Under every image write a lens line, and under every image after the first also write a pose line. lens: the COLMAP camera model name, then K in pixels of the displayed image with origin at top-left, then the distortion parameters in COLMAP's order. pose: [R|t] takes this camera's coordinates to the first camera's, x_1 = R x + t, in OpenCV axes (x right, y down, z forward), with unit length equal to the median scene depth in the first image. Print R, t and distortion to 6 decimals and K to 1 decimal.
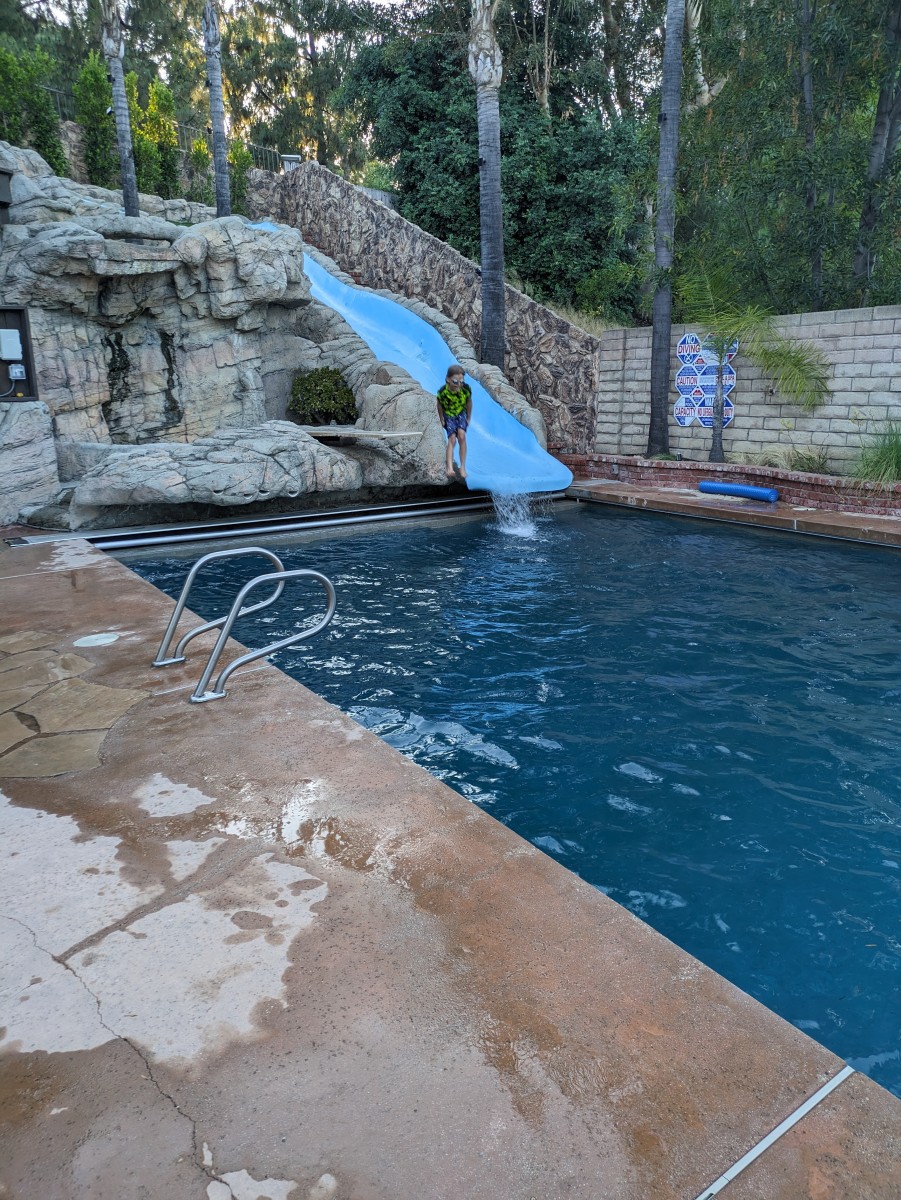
lens RADIAL K [[868.3, 0, 463.9], [0, 868.3, 568.7], [0, 0, 1]] dist [0.090296, -0.106214]
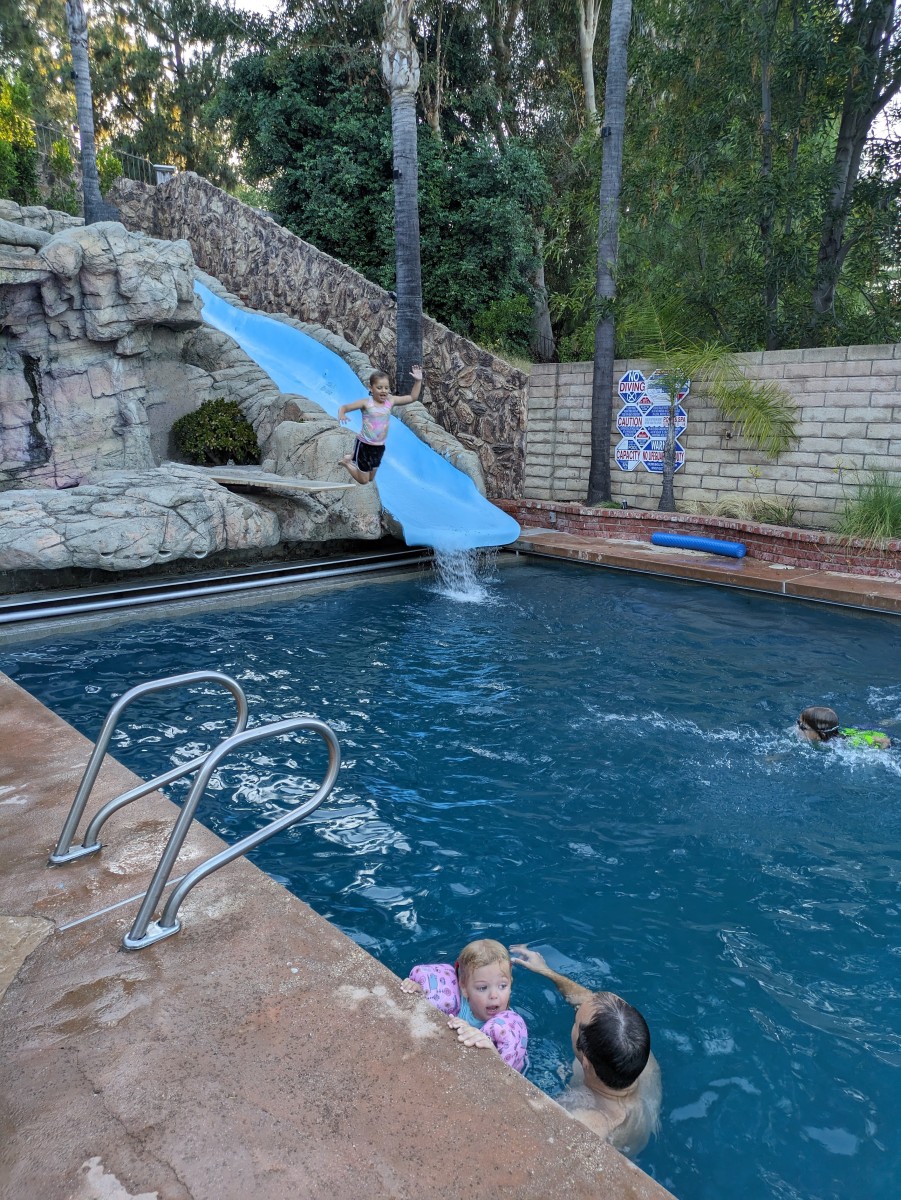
lens RADIAL K [[869.9, 0, 437.4], [0, 869.9, 589.8], [0, 0, 1]] dist [0.066955, -0.064980]
pose [[0.992624, -0.010079, 0.120812, -0.055956], [0.011426, 0.999880, -0.010466, -0.031084], [-0.120692, 0.011770, 0.992620, 0.118292]]
